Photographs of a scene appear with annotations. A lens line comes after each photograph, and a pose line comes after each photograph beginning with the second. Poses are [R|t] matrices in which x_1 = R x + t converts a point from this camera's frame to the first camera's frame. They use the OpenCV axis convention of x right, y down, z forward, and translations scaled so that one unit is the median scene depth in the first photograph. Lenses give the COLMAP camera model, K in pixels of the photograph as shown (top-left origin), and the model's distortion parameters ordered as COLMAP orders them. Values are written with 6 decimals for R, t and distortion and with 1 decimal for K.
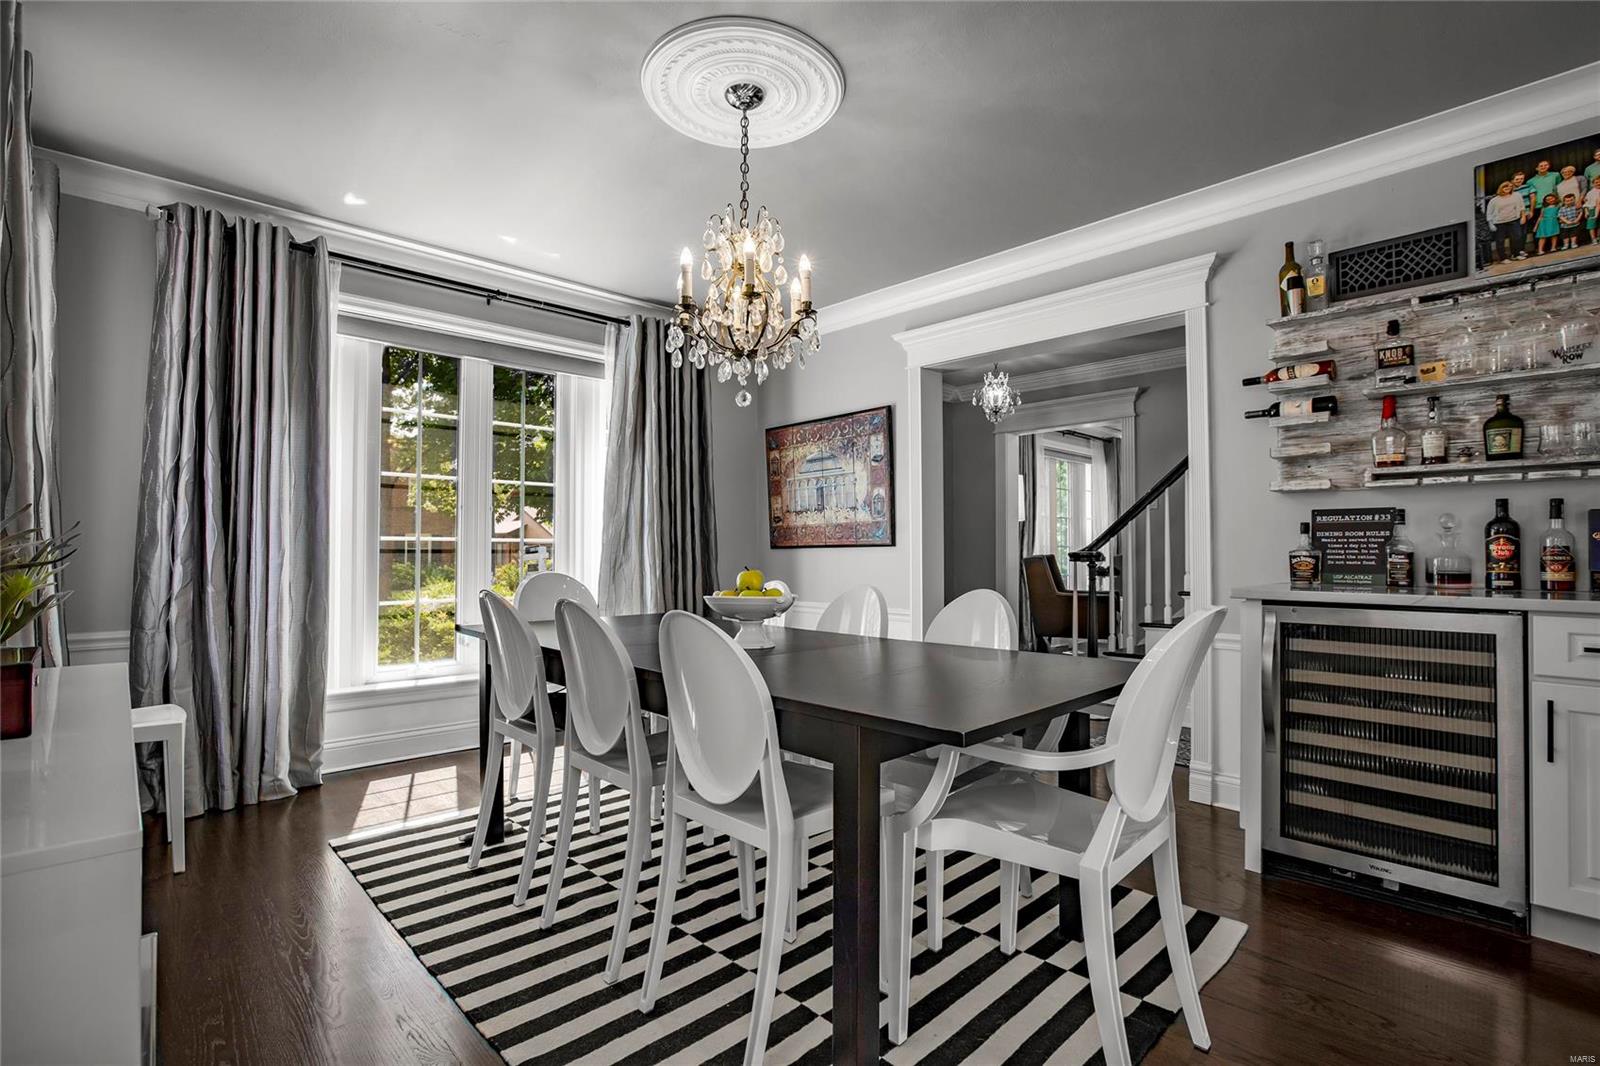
lens RADIAL K [[751.1, 0, 795.6], [0, 751.1, 532.2], [0, 0, 1]] dist [-0.003047, -0.000052]
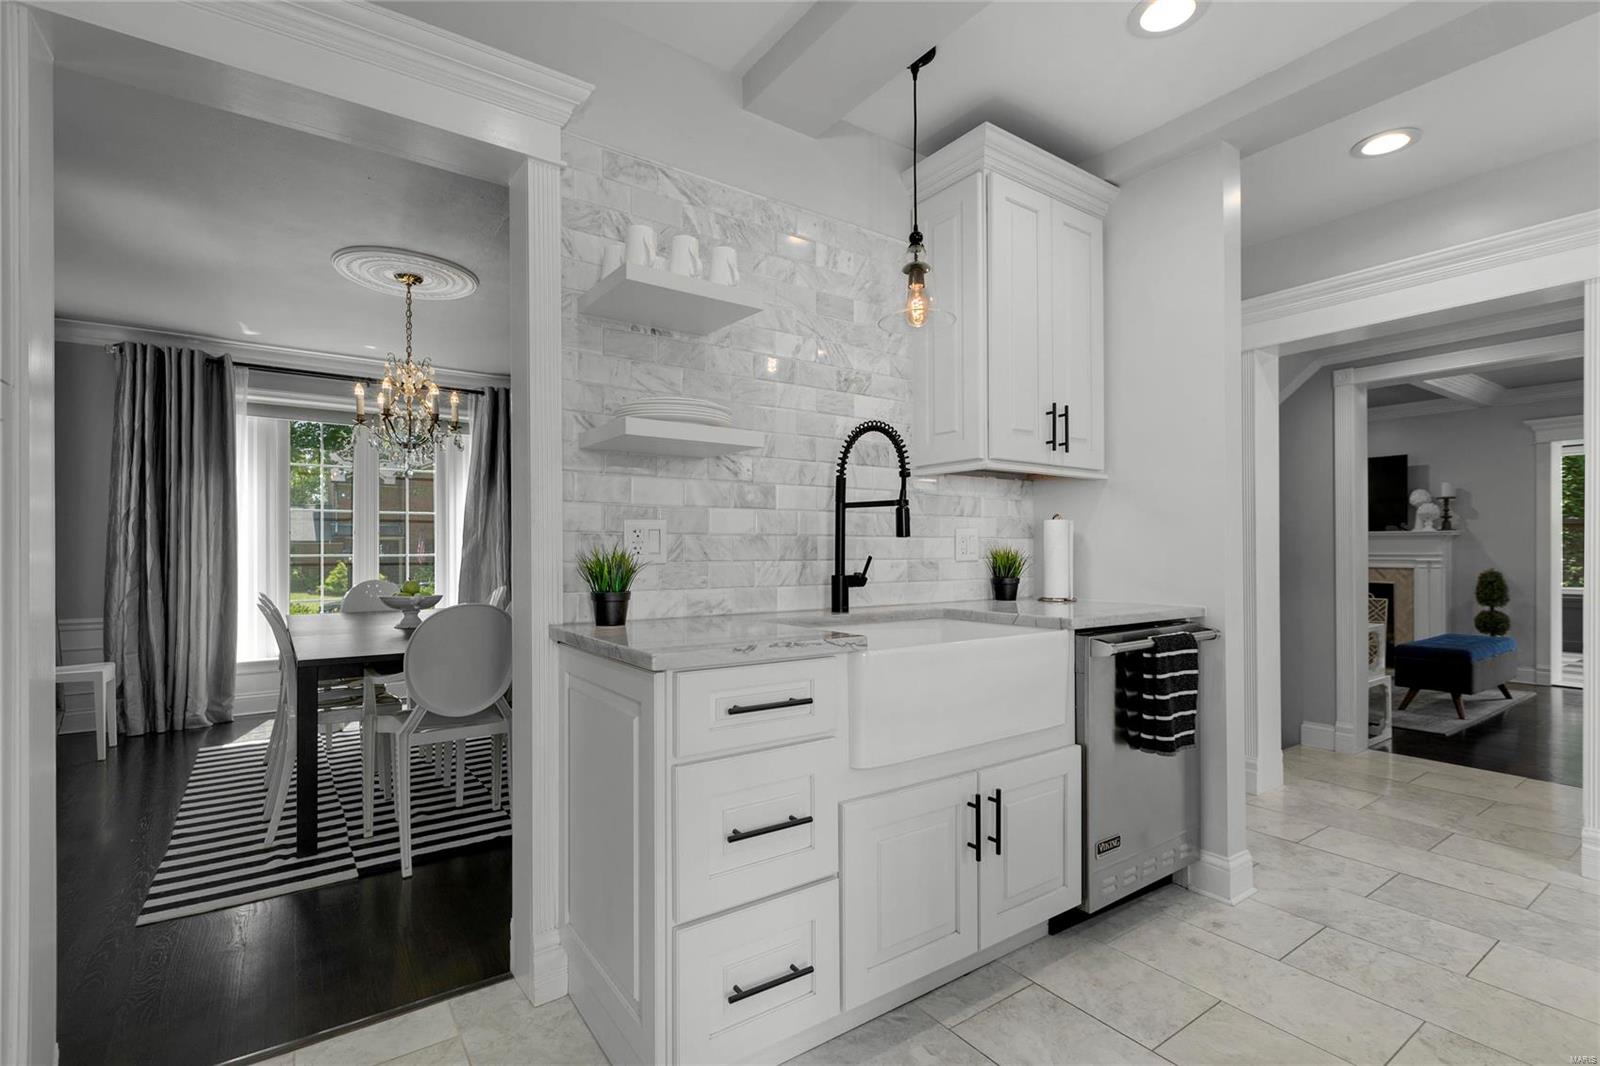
lens RADIAL K [[732.0, 0, 819.1], [0, 732.0, 554.9], [0, 0, 1]] dist [0.005413, 0.000249]
pose [[0.988845, -0.006498, -0.148808, 0.776819], [0.009597, 0.999752, 0.020117, -0.015869], [0.148640, -0.021321, 0.988661, -0.282840]]
